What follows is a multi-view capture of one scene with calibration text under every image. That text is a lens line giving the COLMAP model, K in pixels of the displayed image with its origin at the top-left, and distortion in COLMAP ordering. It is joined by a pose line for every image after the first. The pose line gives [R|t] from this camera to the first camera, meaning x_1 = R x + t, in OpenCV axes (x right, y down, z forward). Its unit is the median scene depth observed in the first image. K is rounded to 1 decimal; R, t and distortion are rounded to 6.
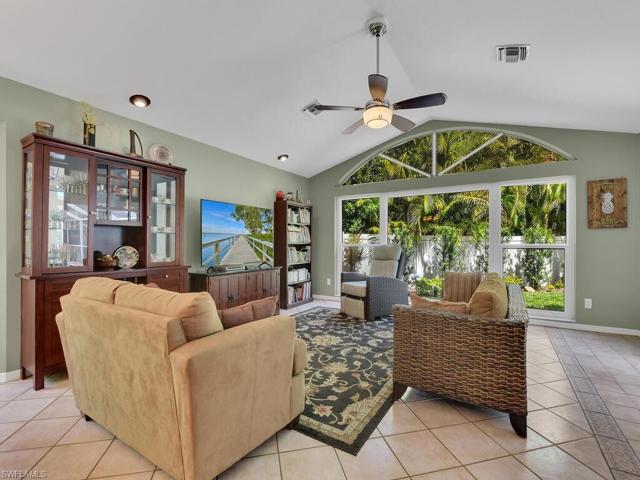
lens RADIAL K [[293.5, 0, 319.2], [0, 293.5, 240.3], [0, 0, 1]] dist [-0.015889, -0.005479]
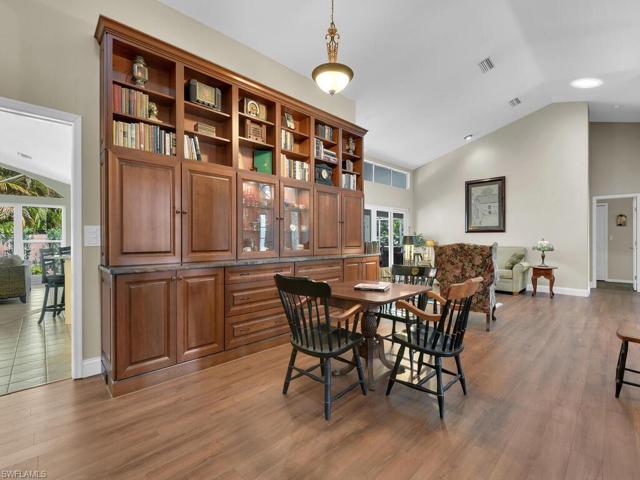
lens RADIAL K [[293.5, 0, 320.6], [0, 293.5, 239.5], [0, 0, 1]] dist [-0.015889, -0.005479]
pose [[0.235999, 0.002095, 0.971751, -0.526974], [-0.015936, 0.999872, 0.001714, -0.022349], [-0.971623, -0.015890, 0.236002, -0.962637]]
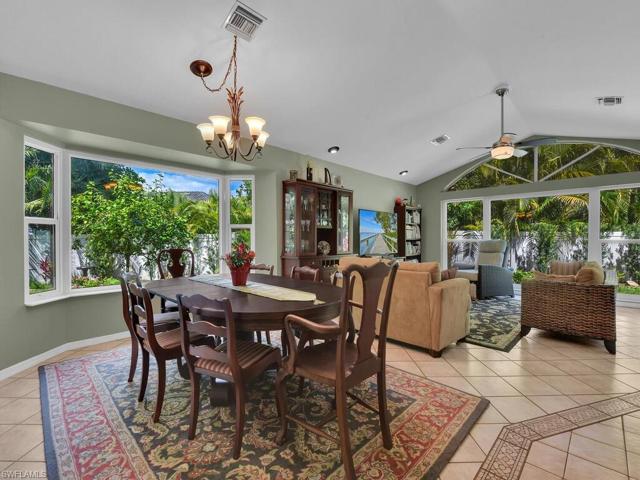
lens RADIAL K [[293.5, 0, 318.2], [0, 293.5, 240.9], [0, 0, 1]] dist [-0.015889, -0.005479]
pose [[0.975801, -0.002511, -0.218644, -0.203332], [0.005791, 0.999880, 0.014365, -0.003278], [0.218582, -0.015283, 0.975699, -0.333298]]
